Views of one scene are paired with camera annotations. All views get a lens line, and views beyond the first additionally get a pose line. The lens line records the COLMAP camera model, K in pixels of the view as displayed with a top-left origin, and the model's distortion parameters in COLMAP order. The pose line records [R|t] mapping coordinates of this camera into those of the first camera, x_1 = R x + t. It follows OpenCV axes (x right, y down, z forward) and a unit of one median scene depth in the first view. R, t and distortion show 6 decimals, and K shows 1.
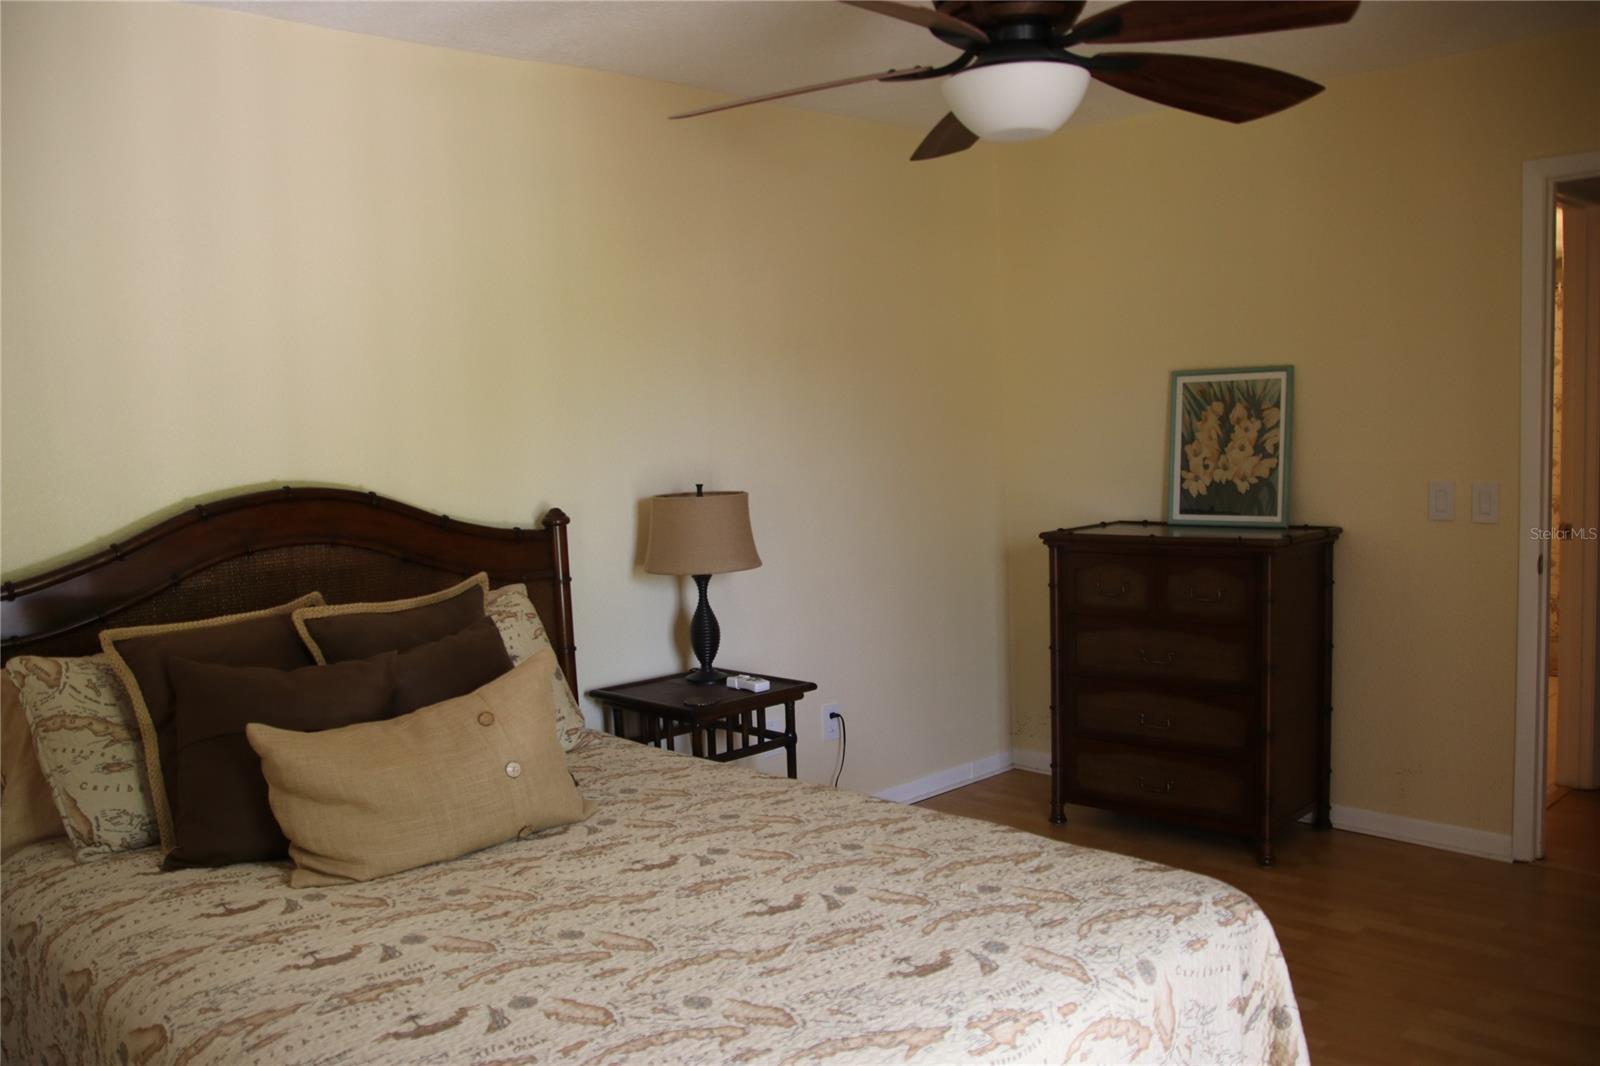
lens RADIAL K [[1352.4, 0, 808.8], [0, 1352.4, 531.7], [0, 0, 1]] dist [-0.112255, 0.099881]
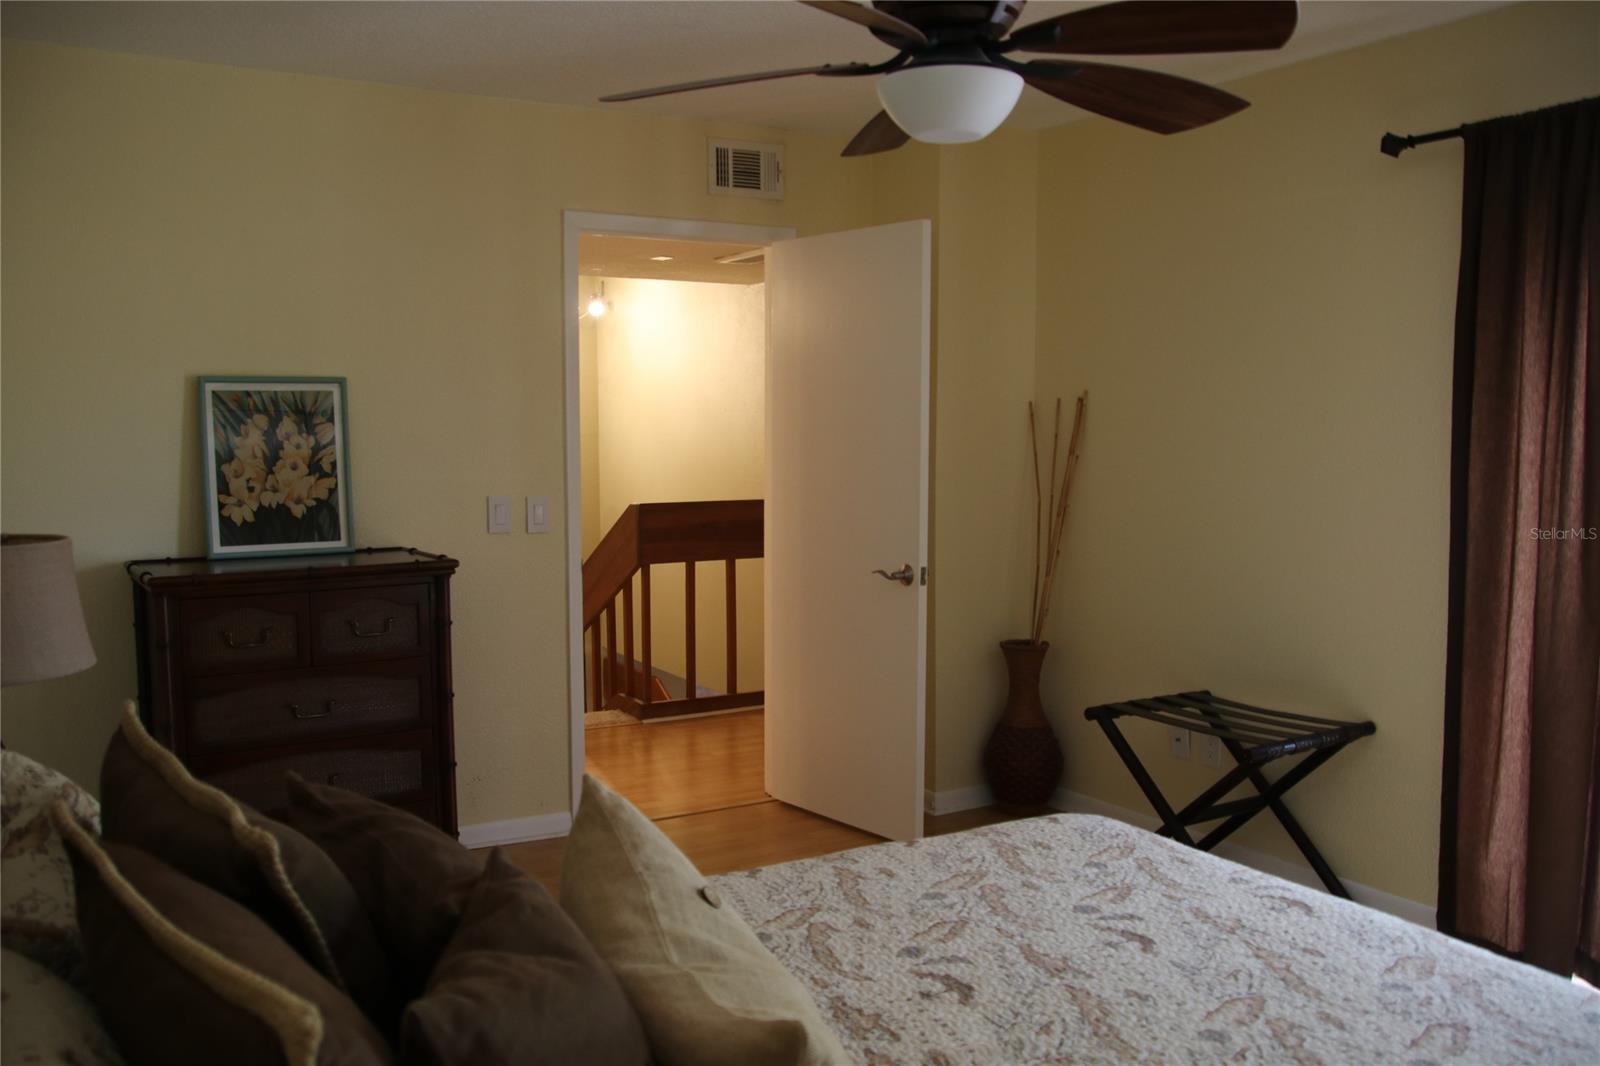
lens RADIAL K [[1352.4, 0, 807.5], [0, 1352.4, 540.5], [0, 0, 1]] dist [-0.112255, 0.099881]
pose [[0.229027, -0.052667, 0.971994, -0.462542], [0.065201, 0.997123, 0.038666, -0.025728], [-0.971234, 0.054520, 0.231802, 0.462299]]
